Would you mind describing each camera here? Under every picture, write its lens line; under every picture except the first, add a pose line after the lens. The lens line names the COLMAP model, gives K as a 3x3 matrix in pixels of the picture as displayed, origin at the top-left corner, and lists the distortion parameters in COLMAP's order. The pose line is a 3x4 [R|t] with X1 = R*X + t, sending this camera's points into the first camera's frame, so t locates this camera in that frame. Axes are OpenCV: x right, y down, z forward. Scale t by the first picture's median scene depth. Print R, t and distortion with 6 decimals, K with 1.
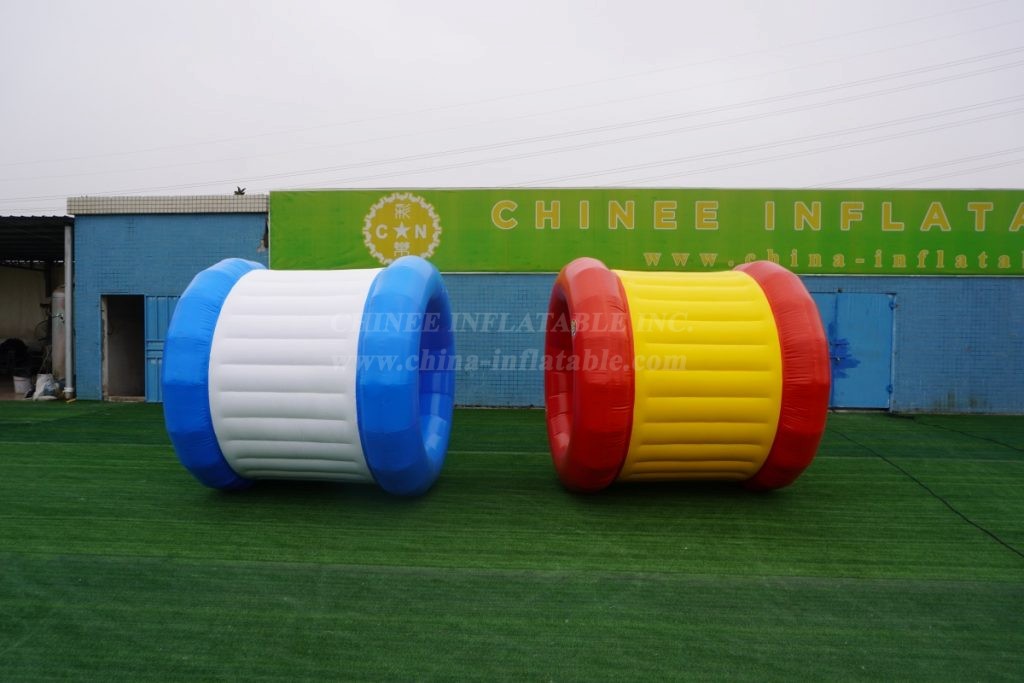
lens RADIAL K [[689.8, 0, 510.1], [0, 689.8, 342.8], [0, 0, 1]] dist [-0.040984, 0.025636]
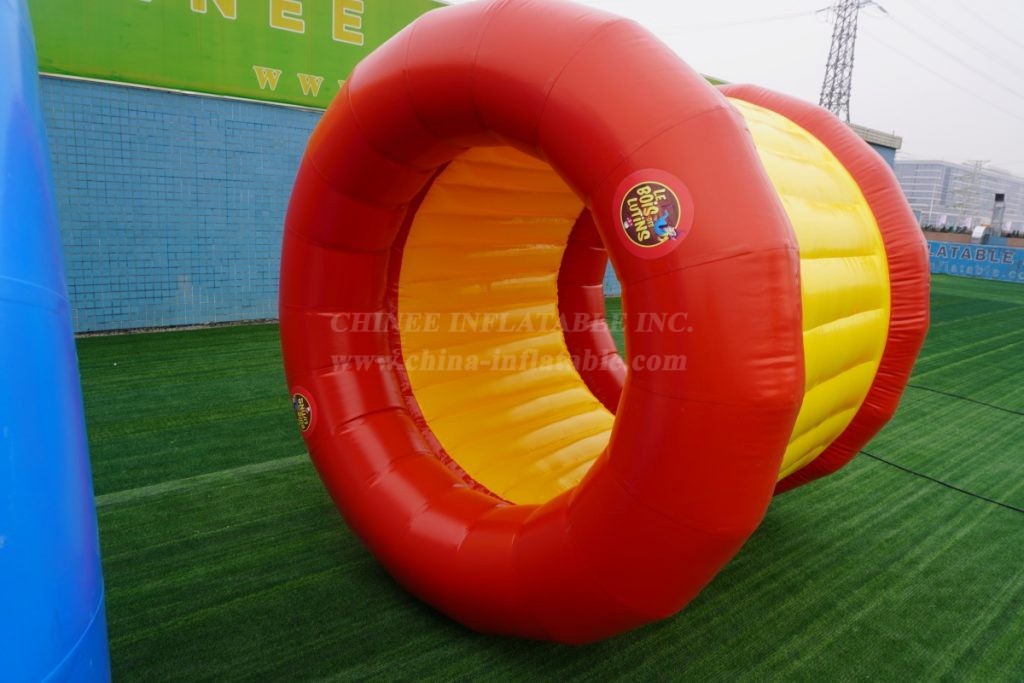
lens RADIAL K [[689.8, 0, 506.4], [0, 689.8, 340.7], [0, 0, 1]] dist [-0.040984, 0.025636]
pose [[0.729718, -0.103869, 0.675812, -0.072173], [-0.027258, 0.983189, 0.180543, -0.008006], [-0.683204, -0.150166, 0.714620, 0.381785]]
